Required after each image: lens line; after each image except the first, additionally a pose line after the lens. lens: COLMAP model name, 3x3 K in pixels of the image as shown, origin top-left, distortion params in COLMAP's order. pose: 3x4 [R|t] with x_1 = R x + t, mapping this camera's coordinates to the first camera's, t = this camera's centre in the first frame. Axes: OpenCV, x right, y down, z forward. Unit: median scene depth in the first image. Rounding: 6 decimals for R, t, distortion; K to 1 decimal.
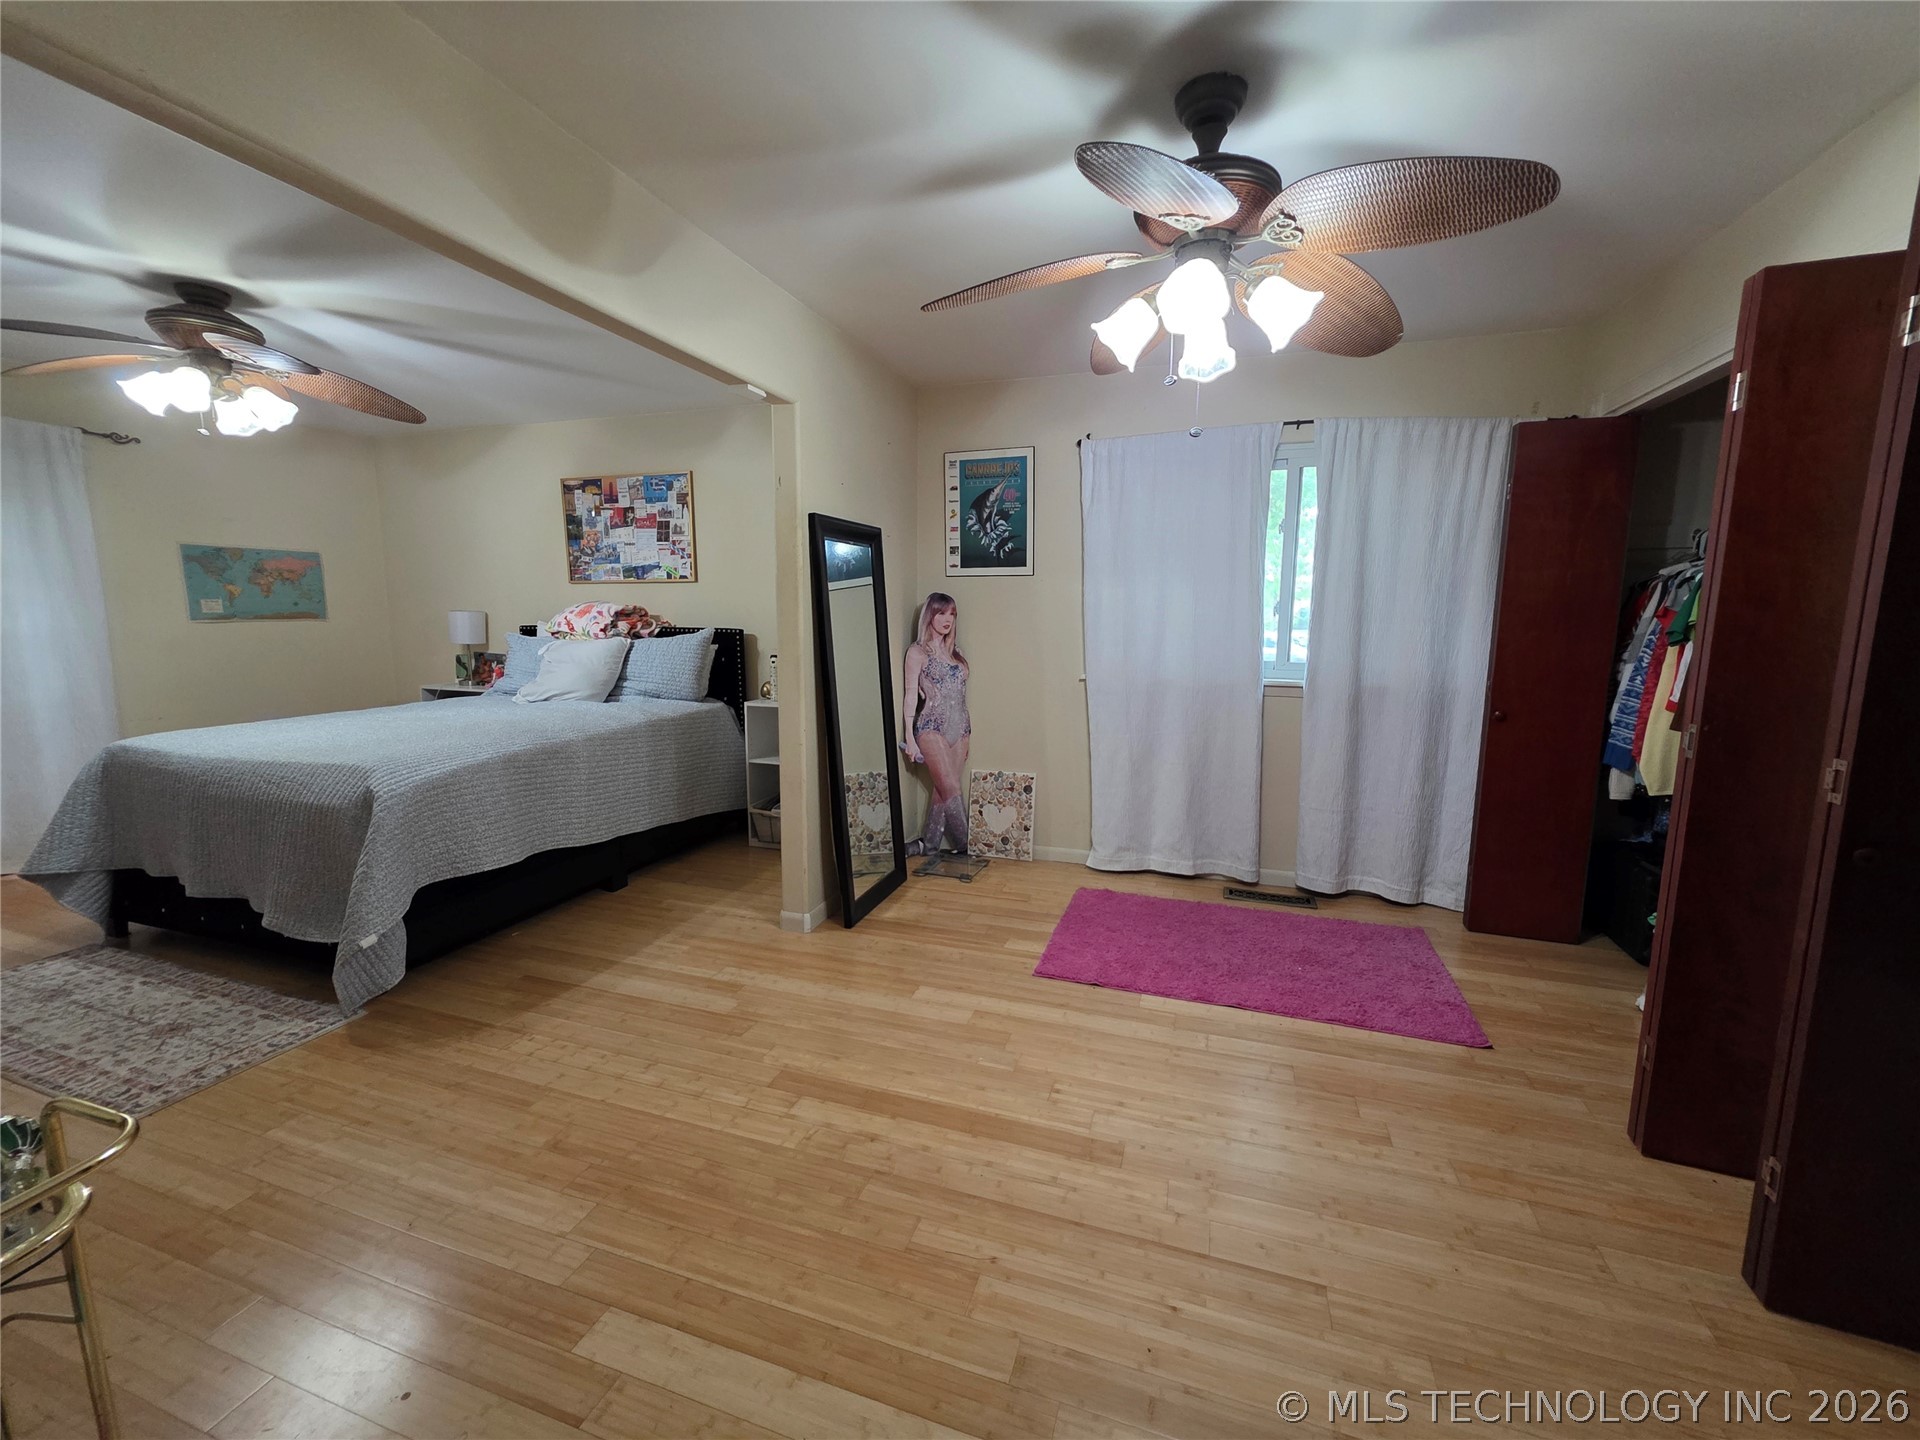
lens RADIAL K [[770.6, 0, 959.7], [0, 770.6, 716.7], [0, 0, 1]] dist [0.000886, 0.001046]
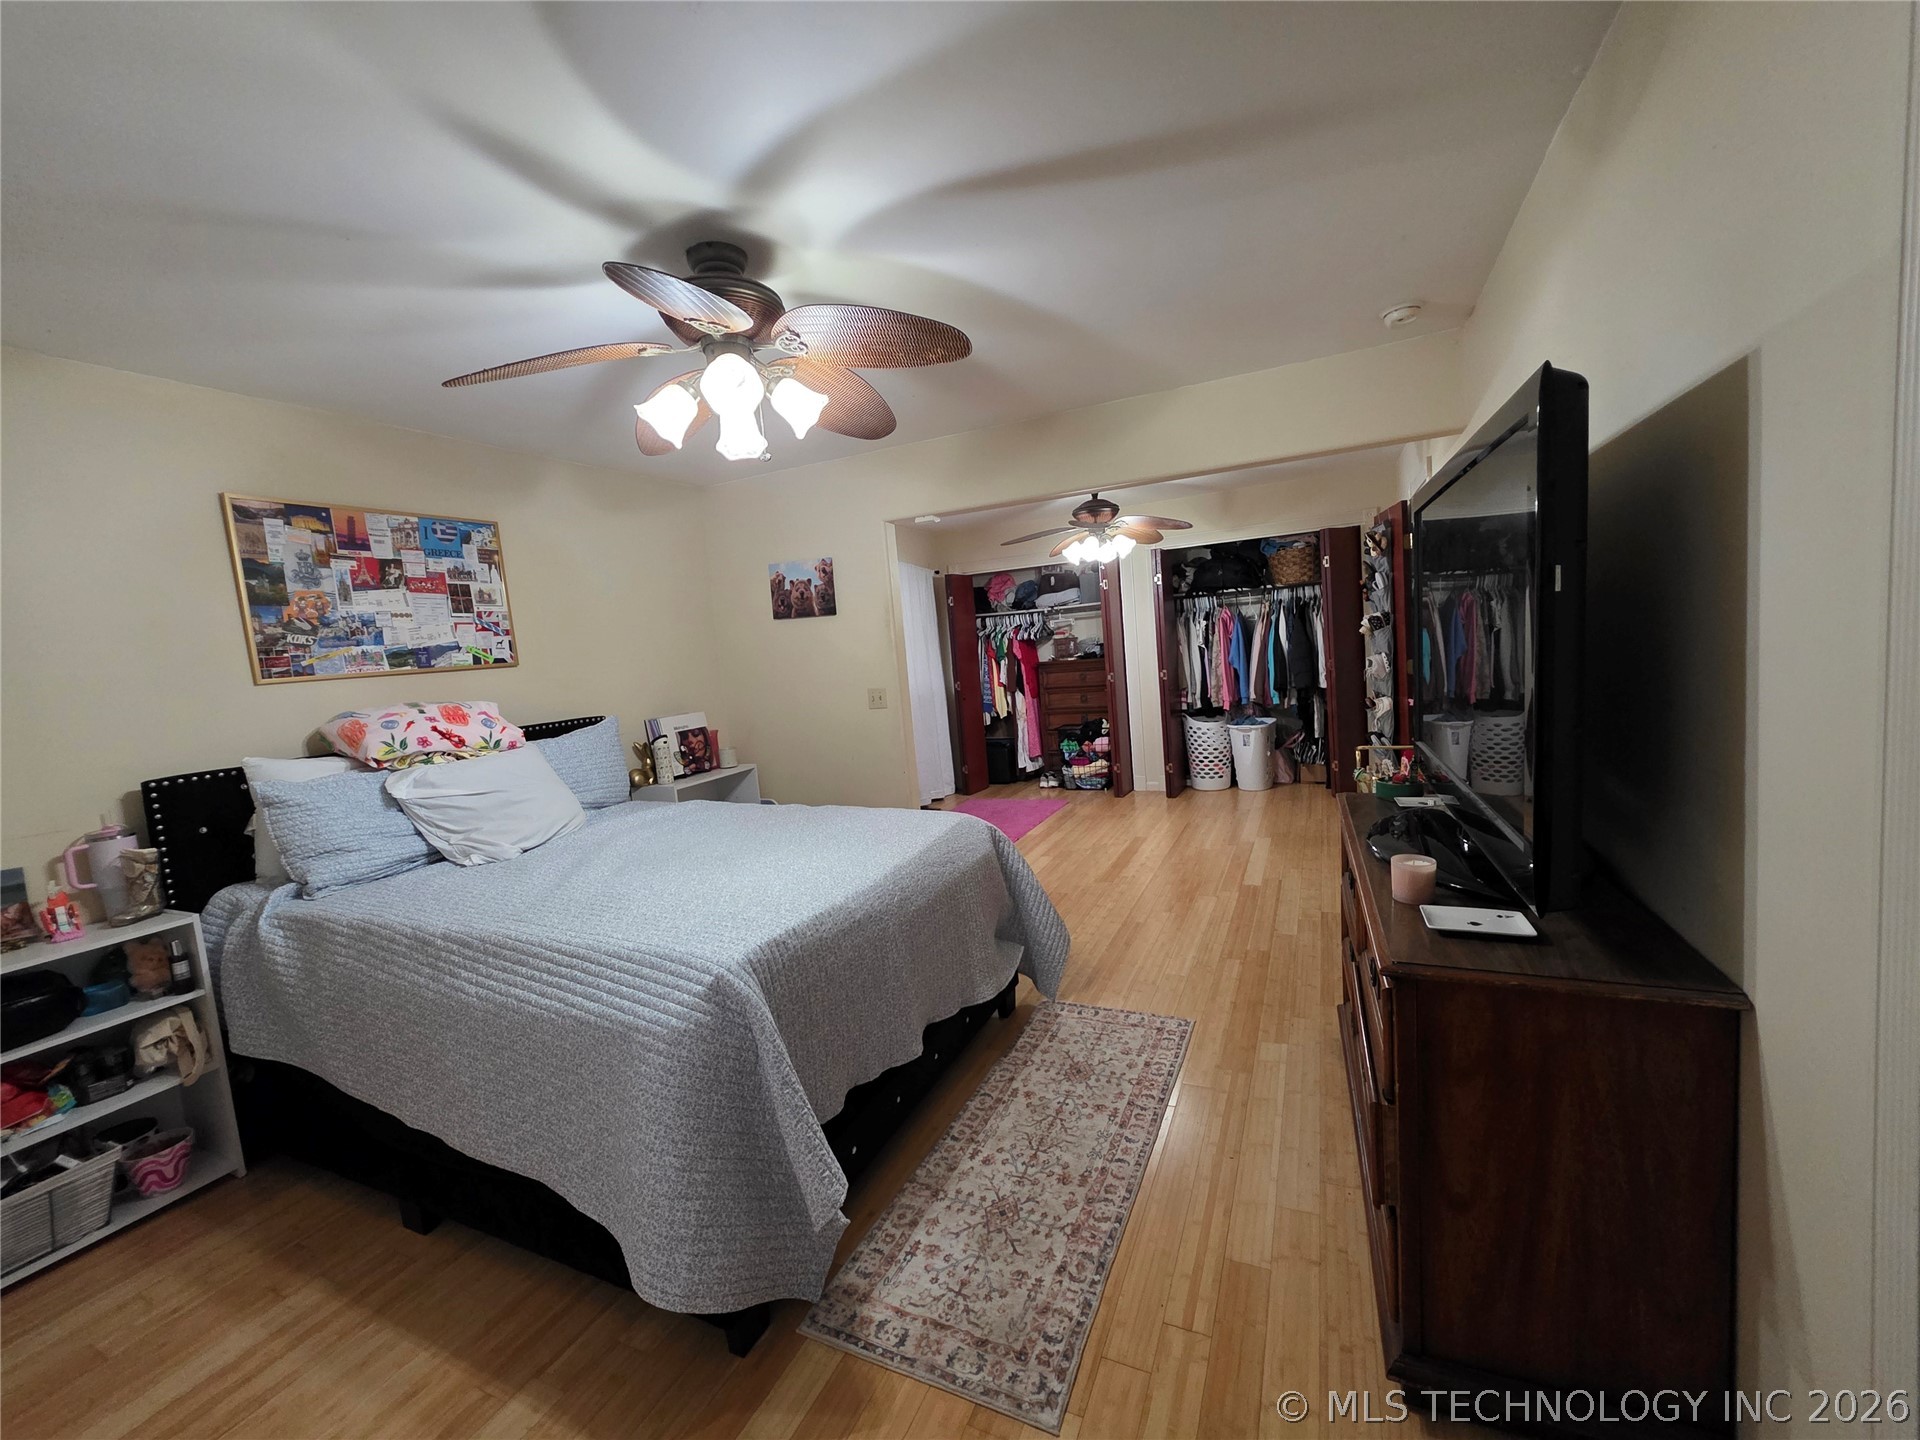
lens RADIAL K [[770.6, 0, 957.2], [0, 770.6, 725.7], [0, 0, 1]] dist [0.000886, 0.001046]
pose [[0.111143, -0.124476, 0.985978, -1.049836], [0.209310, 0.972803, 0.099219, -0.101043], [-0.971513, 0.195348, 0.134174, 0.482285]]
